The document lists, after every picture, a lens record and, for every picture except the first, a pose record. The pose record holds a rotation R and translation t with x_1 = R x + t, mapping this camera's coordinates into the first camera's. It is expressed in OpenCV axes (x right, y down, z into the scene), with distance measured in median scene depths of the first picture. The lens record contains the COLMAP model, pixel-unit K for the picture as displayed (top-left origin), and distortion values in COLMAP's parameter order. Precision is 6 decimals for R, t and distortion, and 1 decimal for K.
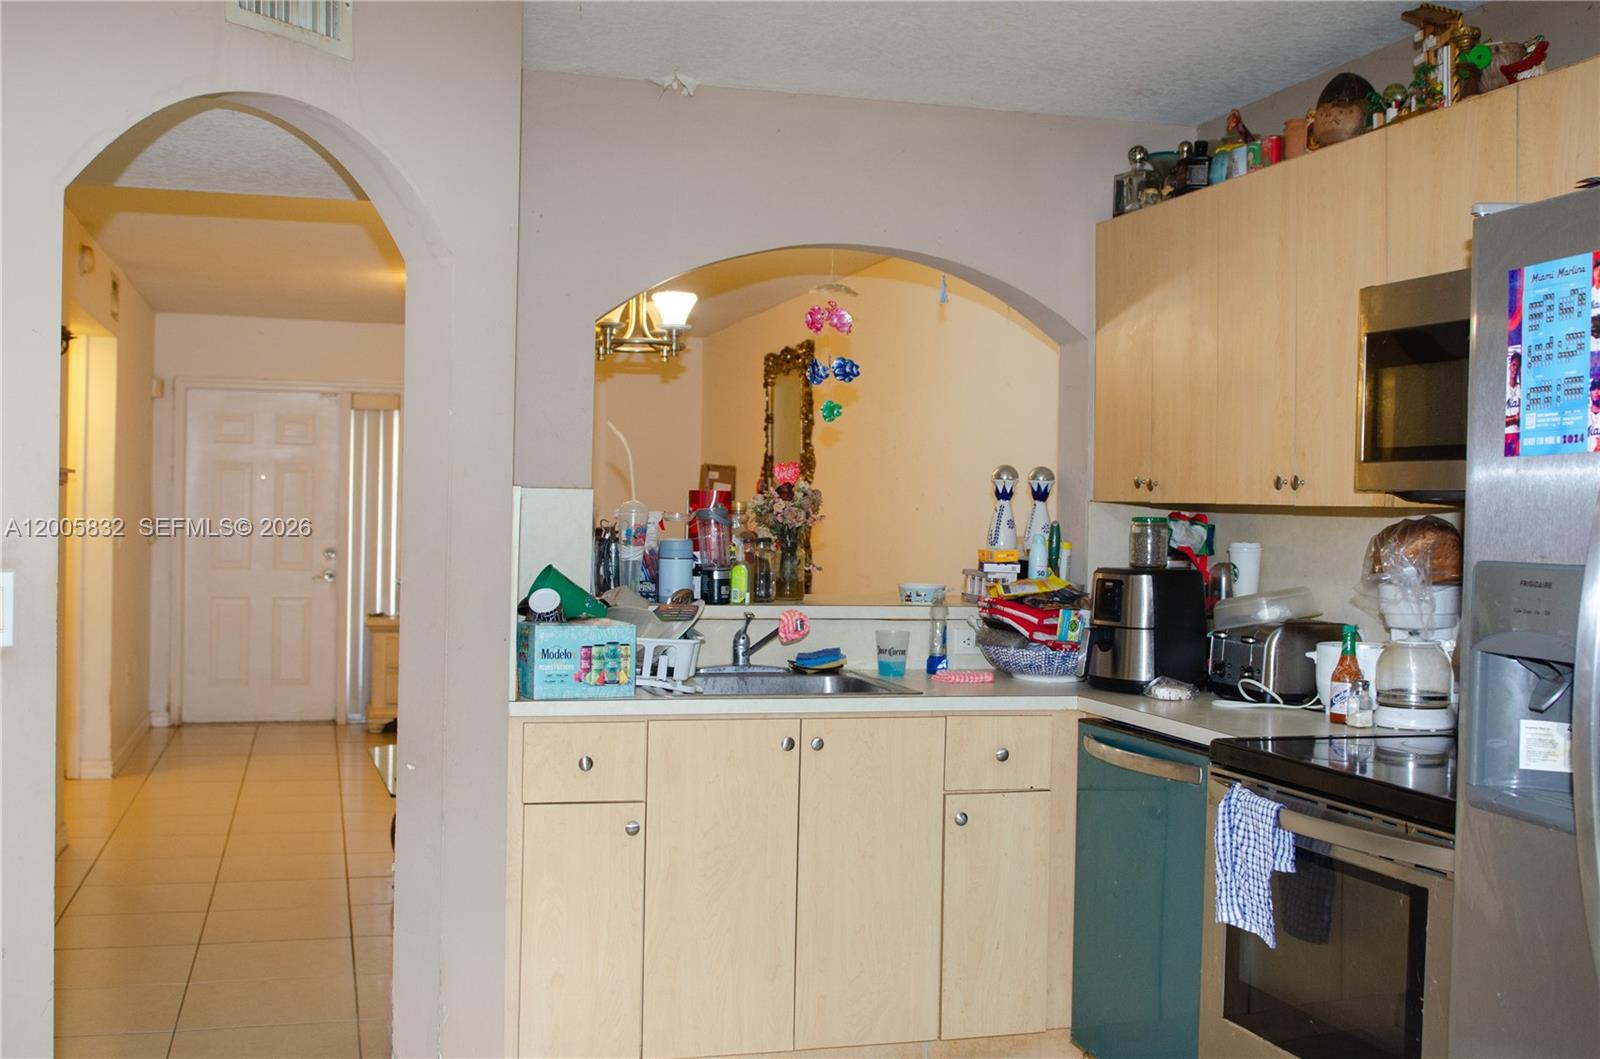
lens RADIAL K [[1756.0, 0, 789.9], [0, 1756.0, 535.9], [0, 0, 1]] dist [-0.049588, 0.000000]
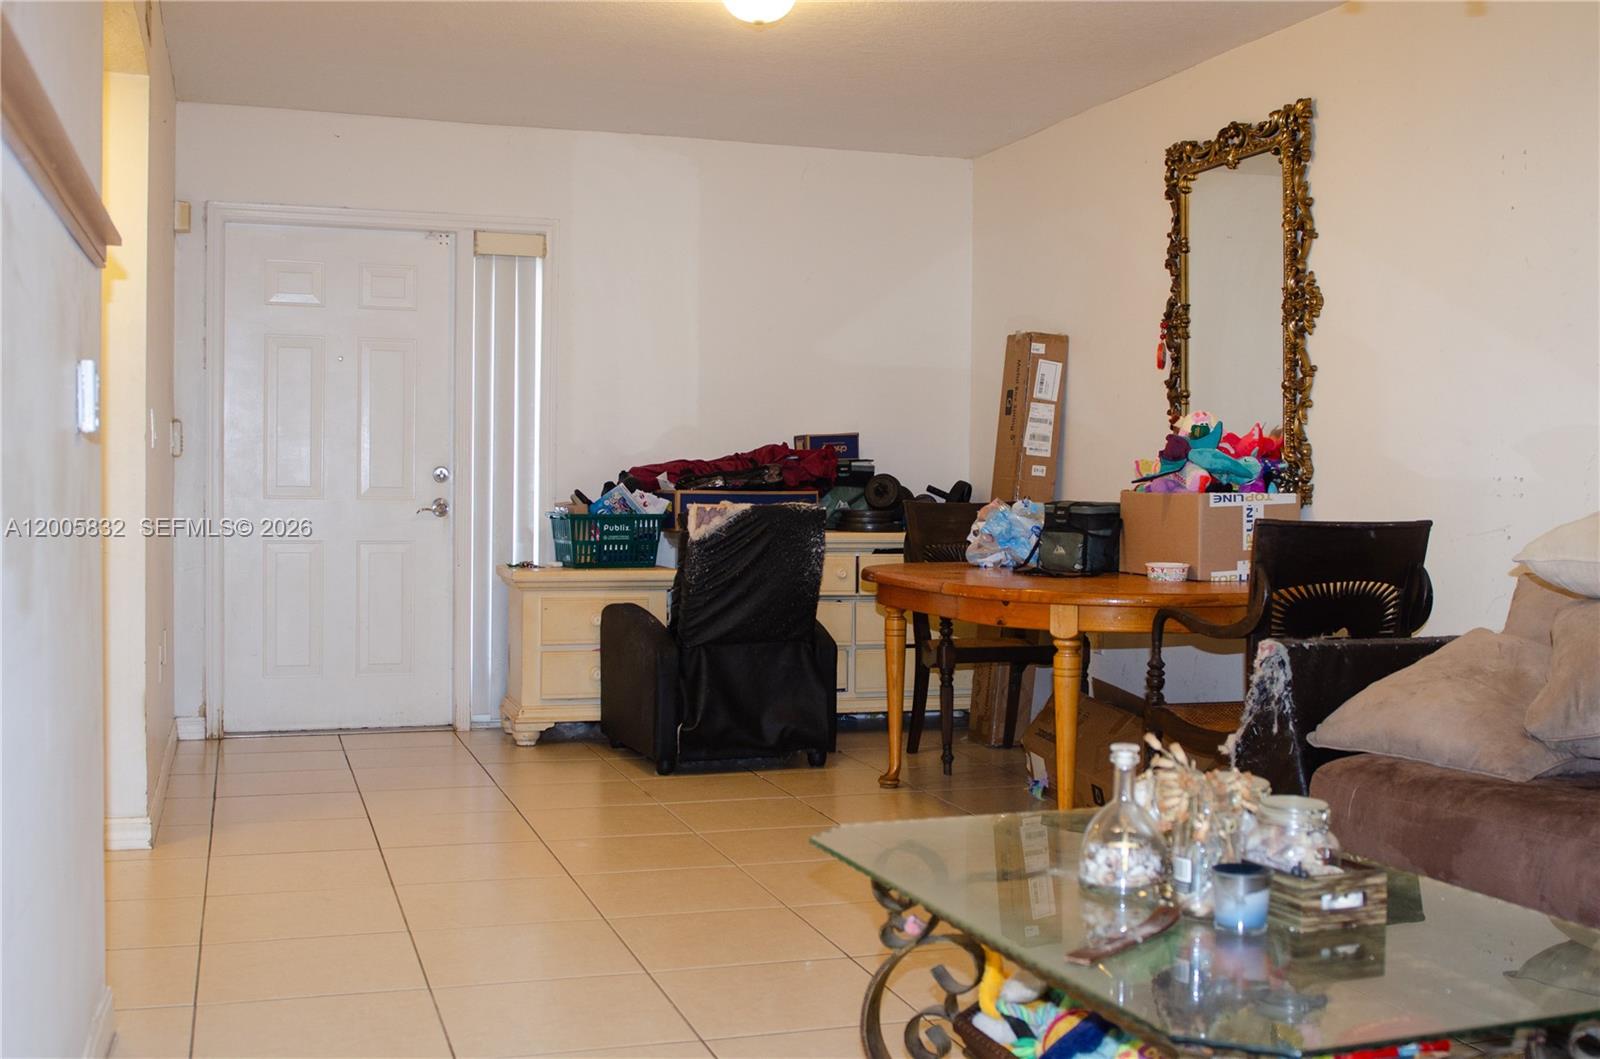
lens RADIAL K [[1756.0, 0, 804.6], [0, 1756.0, 535.3], [0, 0, 1]] dist [-0.049588, 0.000000]
pose [[0.998952, -0.008557, 0.044965, -0.417281], [0.007764, 0.999812, 0.017783, 0.060395], [-0.045109, -0.017416, 0.998830, 0.883140]]
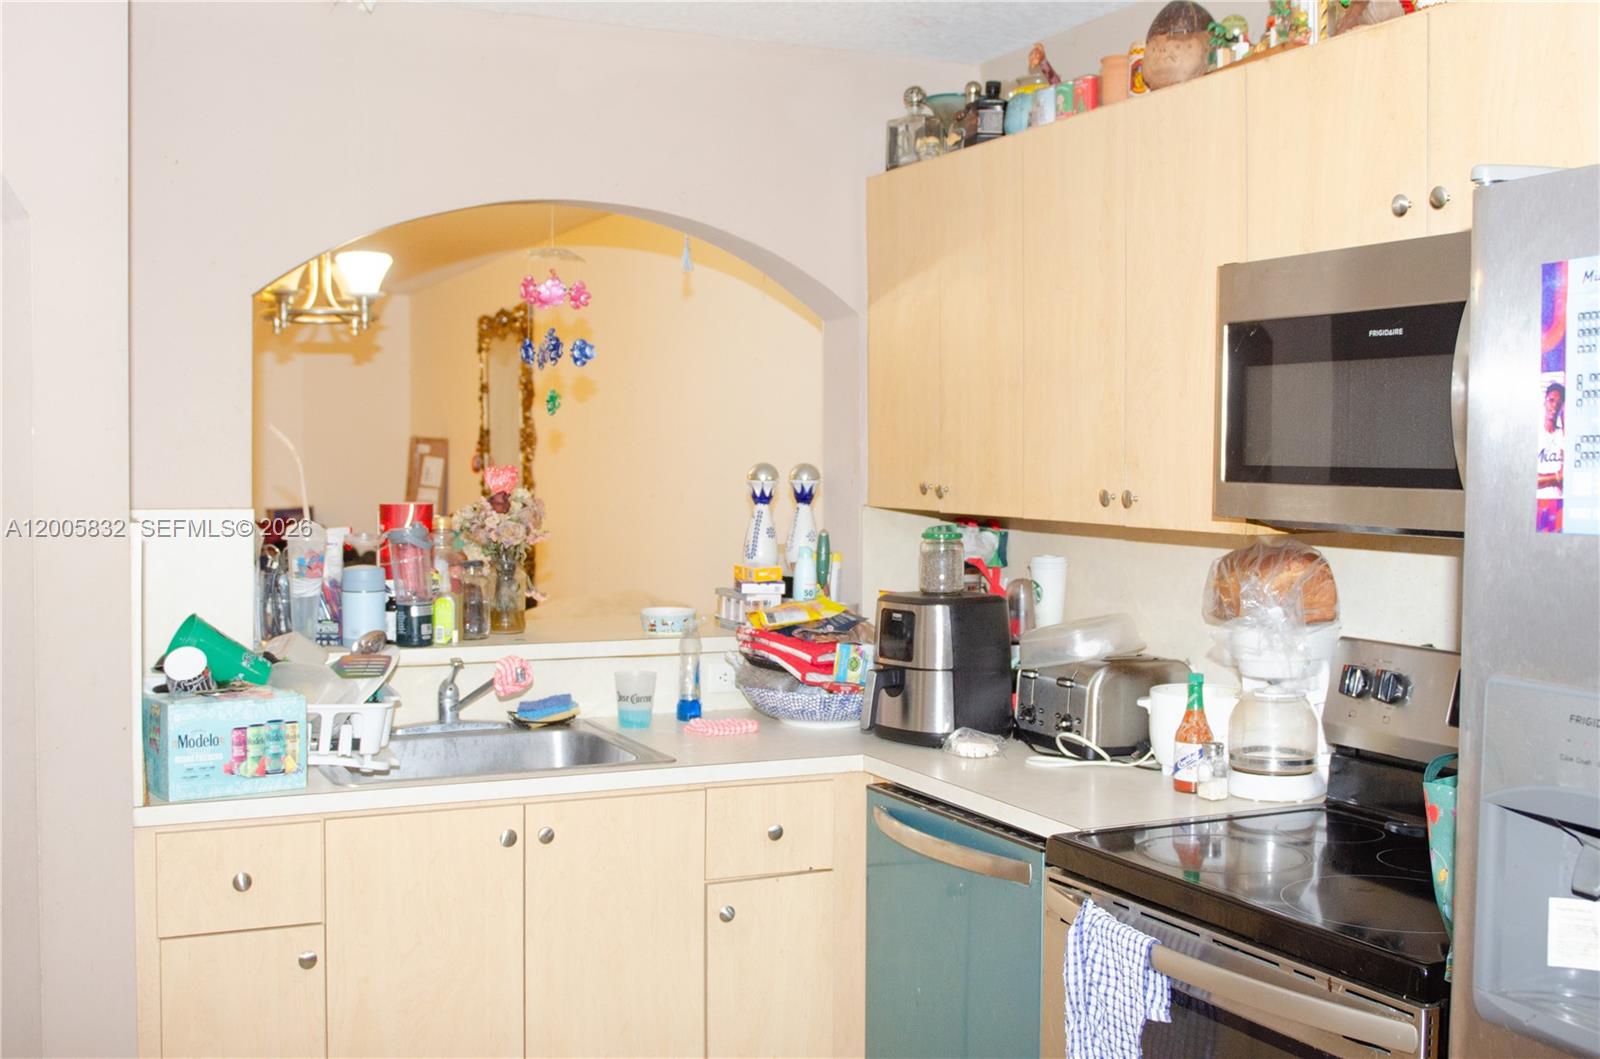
lens RADIAL K [[1756.0, 0, 814.5], [0, 1756.0, 525.1], [0, 0, 1]] dist [-0.049588, 0.000000]
pose [[0.985394, -0.020184, 0.169091, 0.004057], [0.016212, 0.999560, 0.024837, -0.037300], [-0.169518, -0.021733, 0.985287, 0.192892]]
